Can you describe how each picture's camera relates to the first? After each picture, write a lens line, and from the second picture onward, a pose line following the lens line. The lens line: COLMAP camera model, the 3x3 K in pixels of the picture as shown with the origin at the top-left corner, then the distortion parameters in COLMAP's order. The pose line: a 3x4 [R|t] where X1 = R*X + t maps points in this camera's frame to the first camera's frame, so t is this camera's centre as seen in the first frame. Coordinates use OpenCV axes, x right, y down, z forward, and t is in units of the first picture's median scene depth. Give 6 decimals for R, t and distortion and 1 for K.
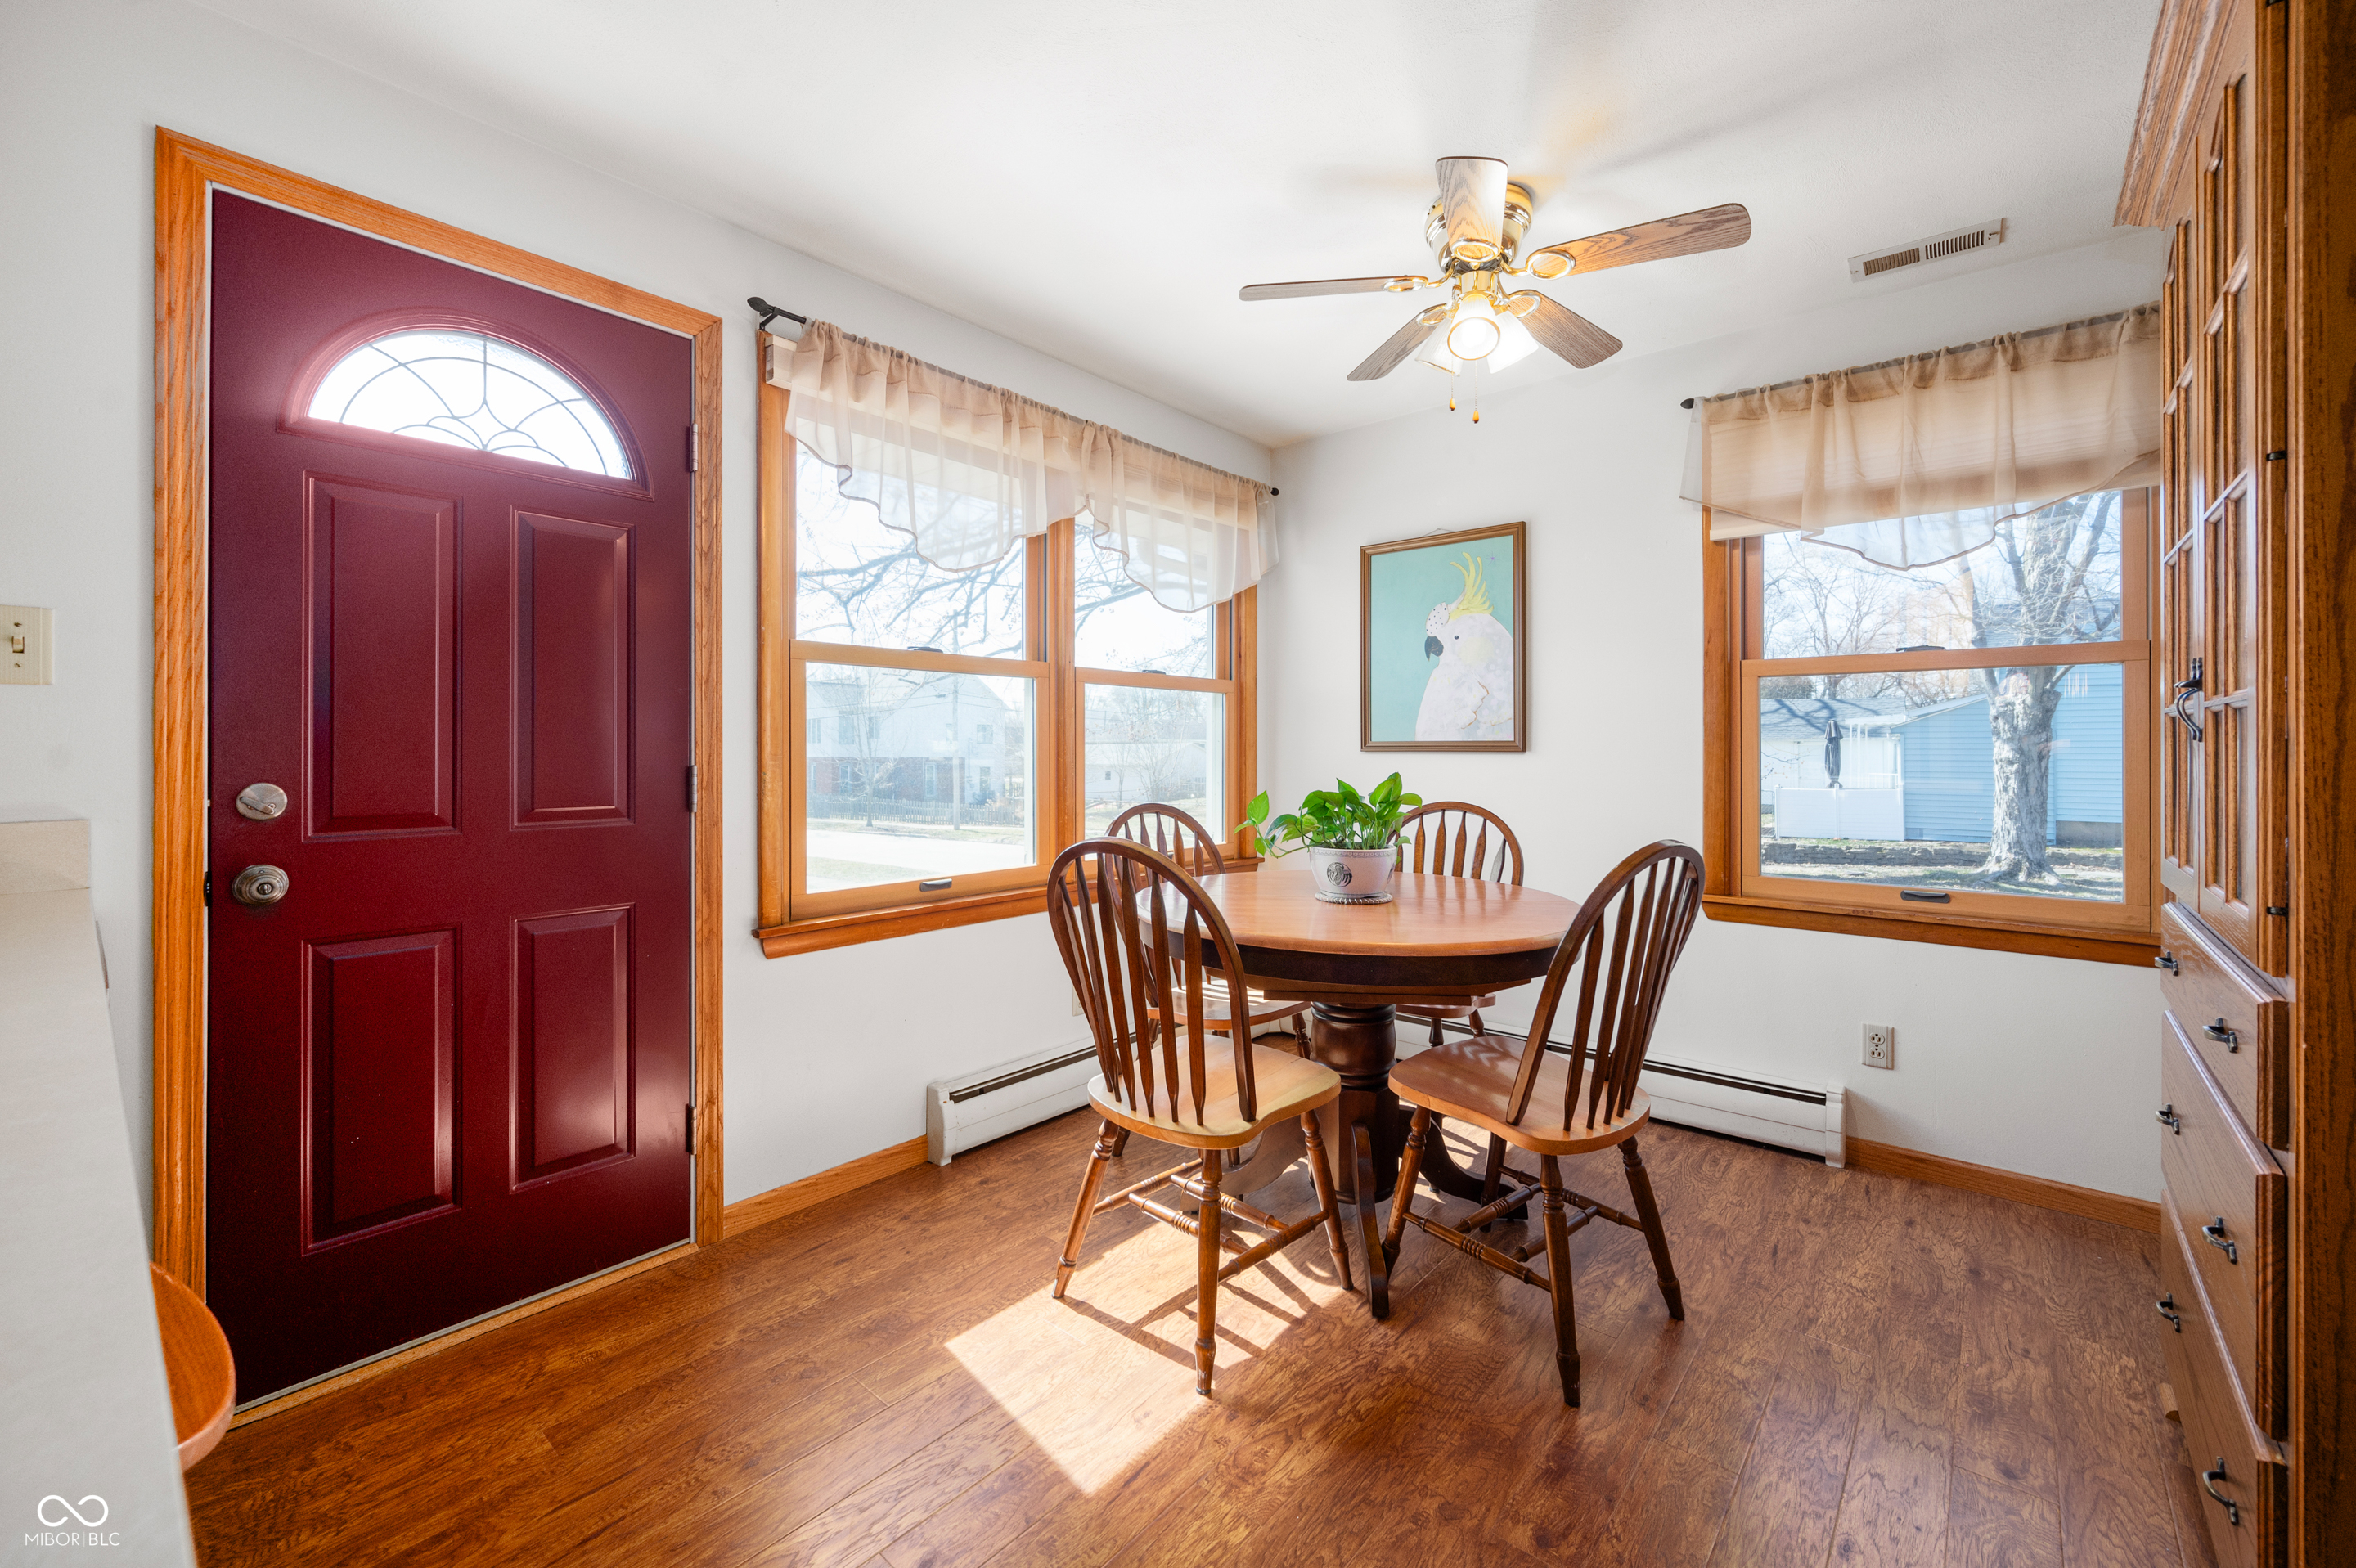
lens RADIAL K [[952.0, 0, 1180.5], [0, 952.0, 762.7], [0, 0, 1]] dist [-0.000473, -0.000283]
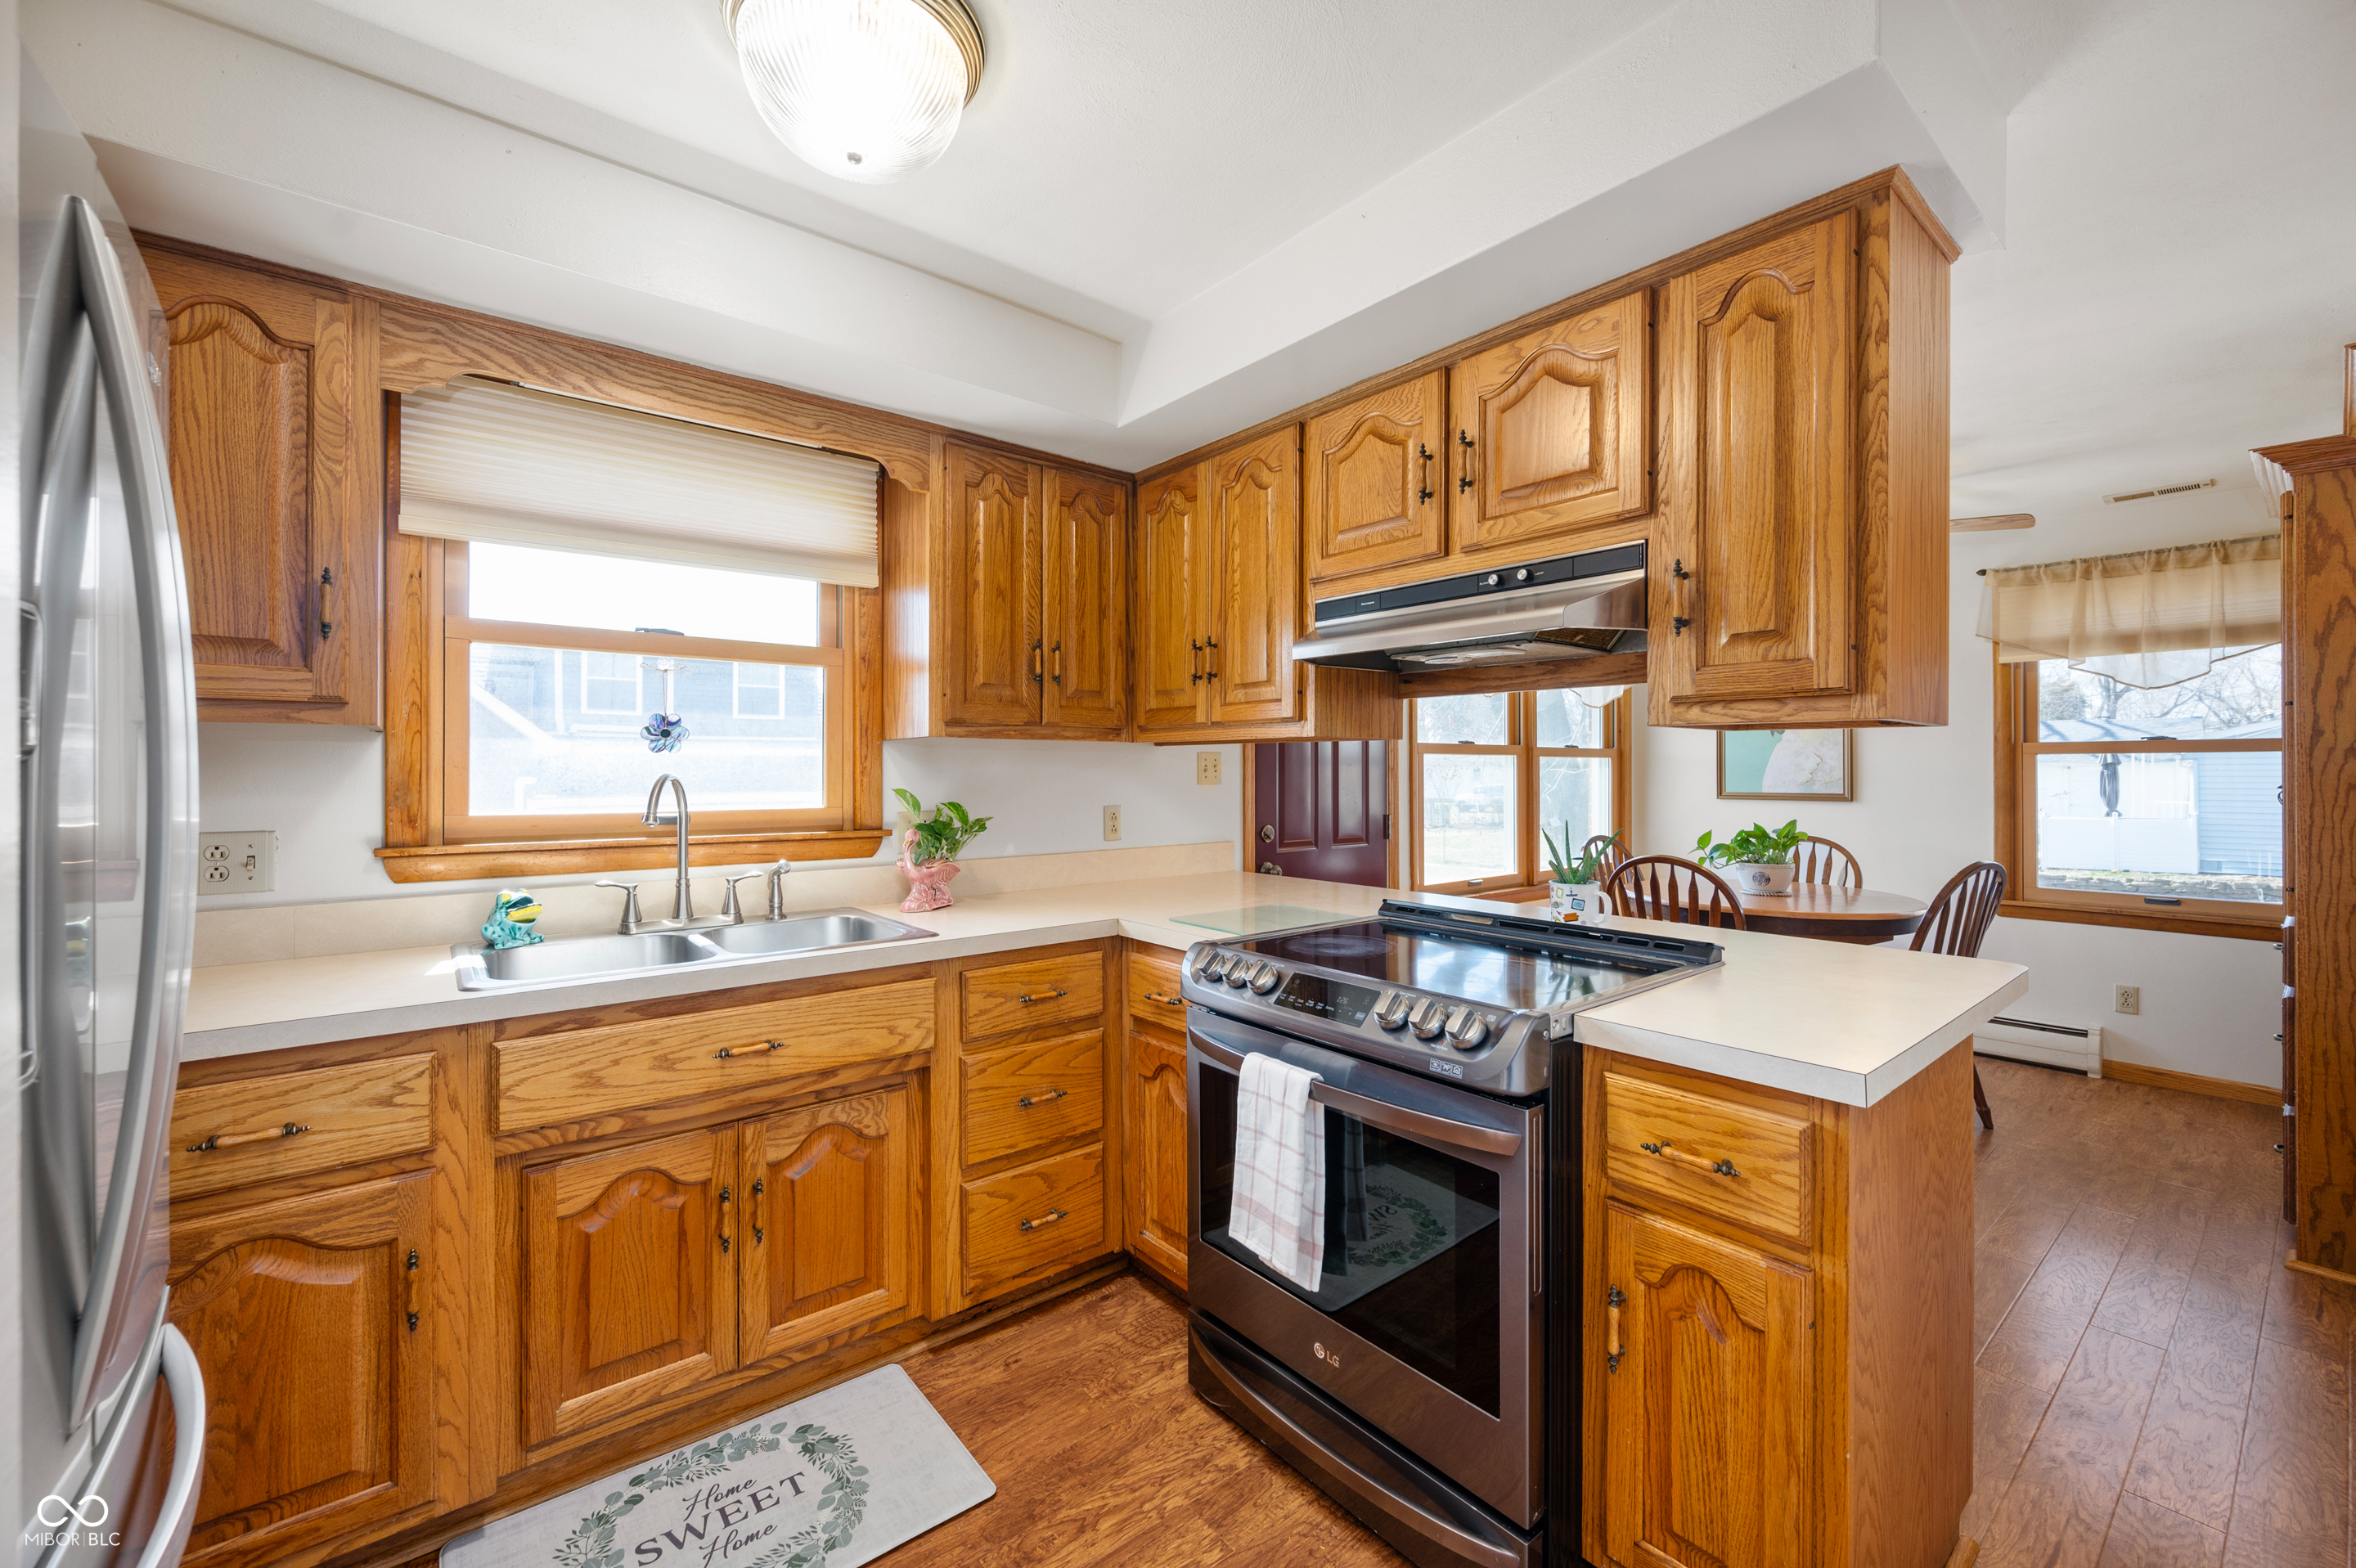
lens RADIAL K [[952.0, 0, 1175.9], [0, 952.0, 783.0], [0, 0, 1]] dist [-0.000473, -0.000283]
pose [[0.984230, -0.000274, -0.176893, -0.493369], [-0.000064, 0.999998, -0.001900, -0.045170], [0.176894, 0.001882, 0.984228, -0.765149]]
